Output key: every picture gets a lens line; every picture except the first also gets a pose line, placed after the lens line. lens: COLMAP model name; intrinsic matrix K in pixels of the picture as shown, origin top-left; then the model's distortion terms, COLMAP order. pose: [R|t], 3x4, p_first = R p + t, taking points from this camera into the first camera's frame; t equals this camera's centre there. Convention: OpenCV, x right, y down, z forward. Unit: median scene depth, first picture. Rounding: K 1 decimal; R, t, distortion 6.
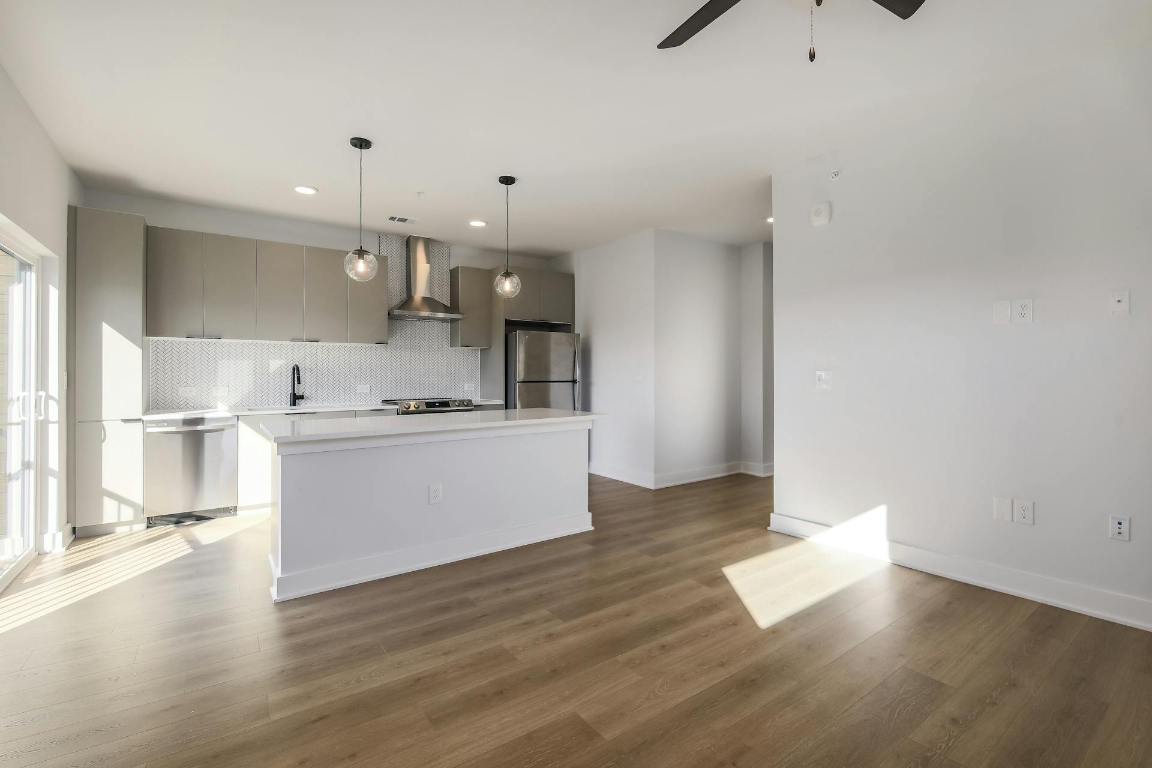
lens RADIAL K [[504.9, 0, 581.5], [0, 504.9, 372.0], [0, 0, 1]] dist [-0.017592, -0.000632]
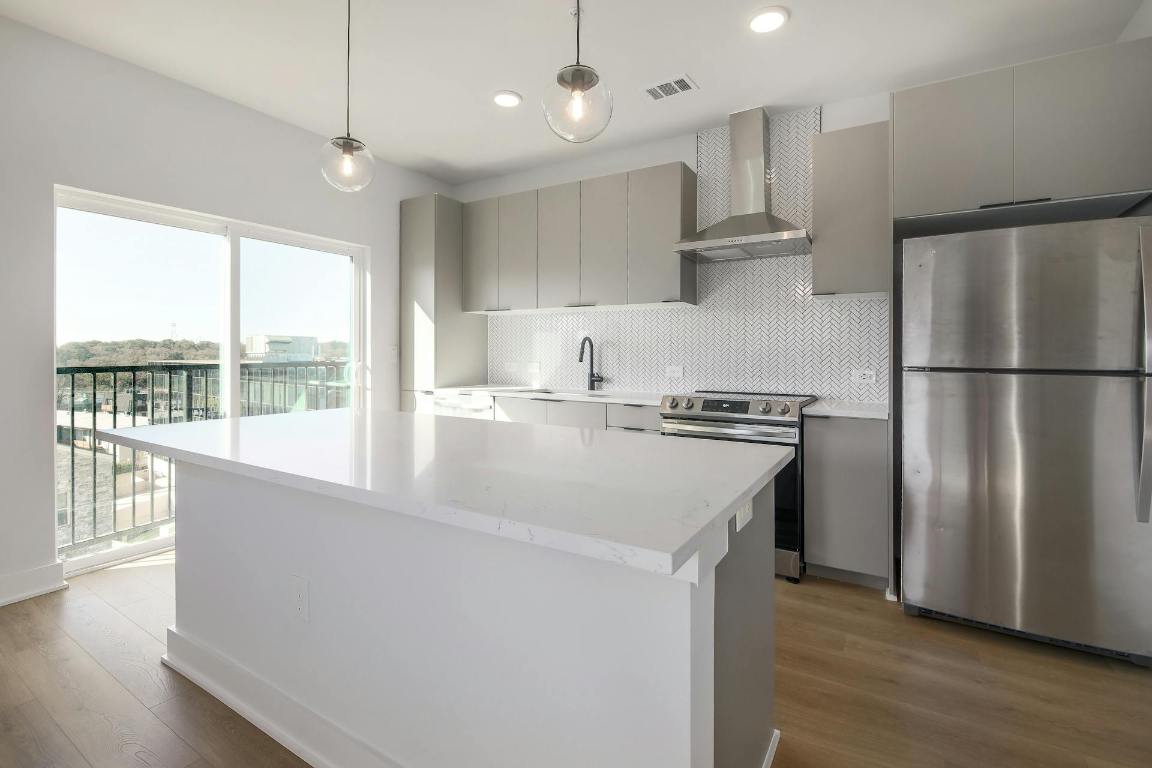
lens RADIAL K [[512.1, 0, 573.9], [0, 512.1, 349.2], [0, 0, 1]] dist [0.000593, -0.000090]
pose [[0.395221, -0.002903, -0.918581, 0.151638], [-0.004666, 0.999976, -0.005168, 0.007903], [0.918574, 0.006328, 0.395198, 0.650520]]
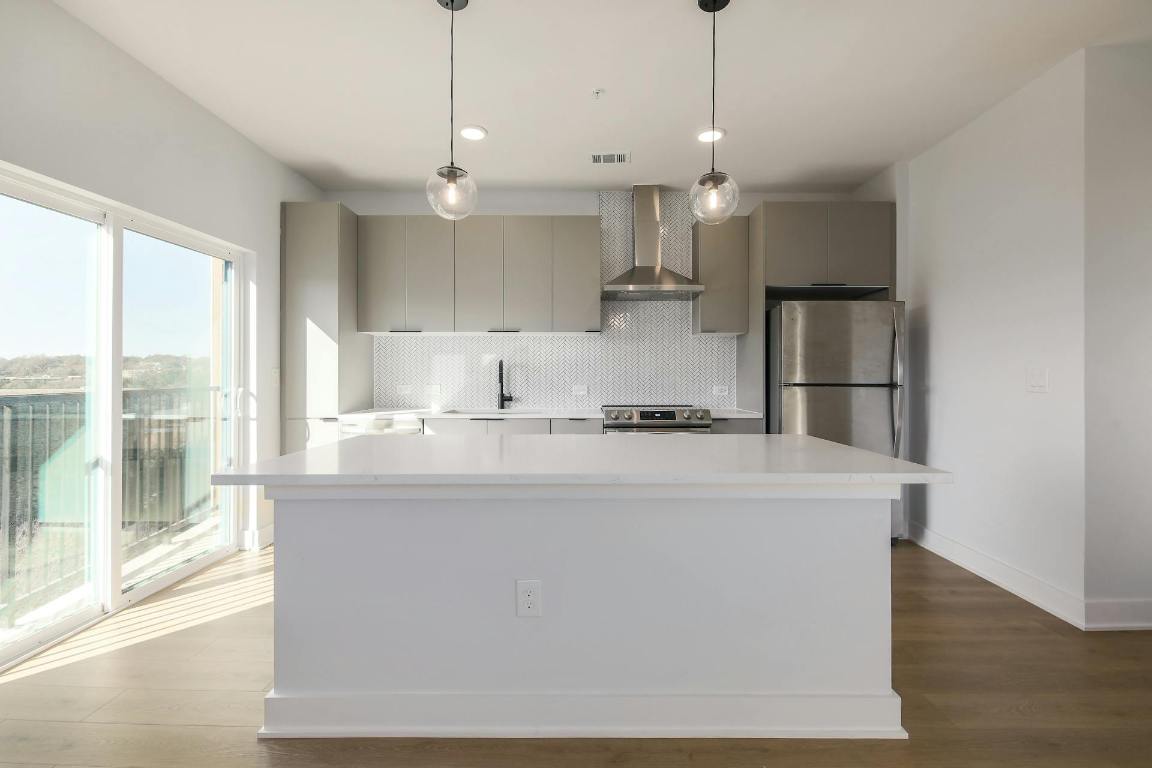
lens RADIAL K [[504.9, 0, 581.5], [0, 504.9, 372.0], [0, 0, 1]] dist [-0.017592, -0.000632]
pose [[0.812158, 0.001691, -0.583435, 0.034429], [-0.000816, 0.999998, 0.001762, 0.003512], [0.583437, -0.000955, 0.812158, 0.382524]]
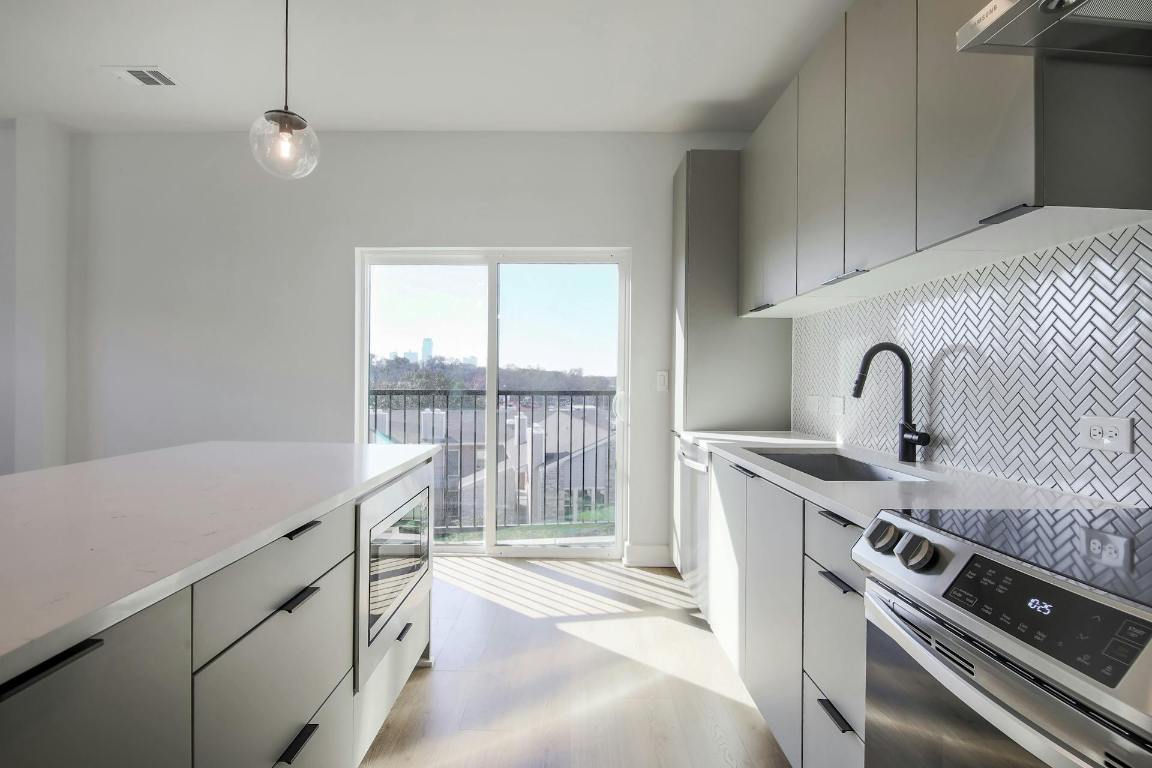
lens RADIAL K [[548.2, 0, 579.8], [0, 548.2, 370.8], [0, 0, 1]] dist [-0.000760, -0.000164]
pose [[-0.605706, -0.023433, -0.795344, -0.144157], [-0.007368, 0.999689, -0.023842, 0.015989], [0.795655, -0.008582, -0.605690, 1.036138]]
